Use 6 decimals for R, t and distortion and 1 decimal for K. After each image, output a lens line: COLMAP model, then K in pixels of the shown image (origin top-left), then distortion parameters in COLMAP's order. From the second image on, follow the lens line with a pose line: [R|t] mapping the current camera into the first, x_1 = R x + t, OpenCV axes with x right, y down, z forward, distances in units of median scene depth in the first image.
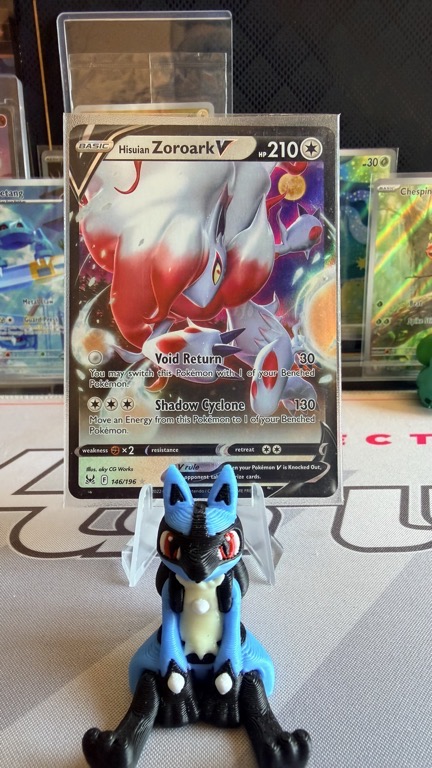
lens RADIAL K [[554.0, 0, 216.8], [0, 554.0, 448.3], [0, 0, 1]] dist [0.004317, 0.004871]
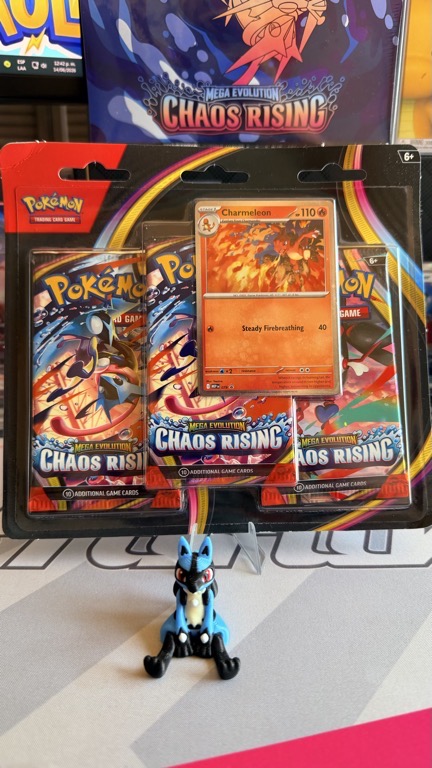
lens RADIAL K [[572.8, 0, 216.0], [0, 572.8, 384.0], [0, 0, 1]] dist [-0.053128, 0.008379]
pose [[0.999915, 0.012976, -0.001604, 0.046279], [-0.013036, 0.998854, -0.046045, -0.455516], [0.001005, 0.046062, 0.998938, -1.226265]]
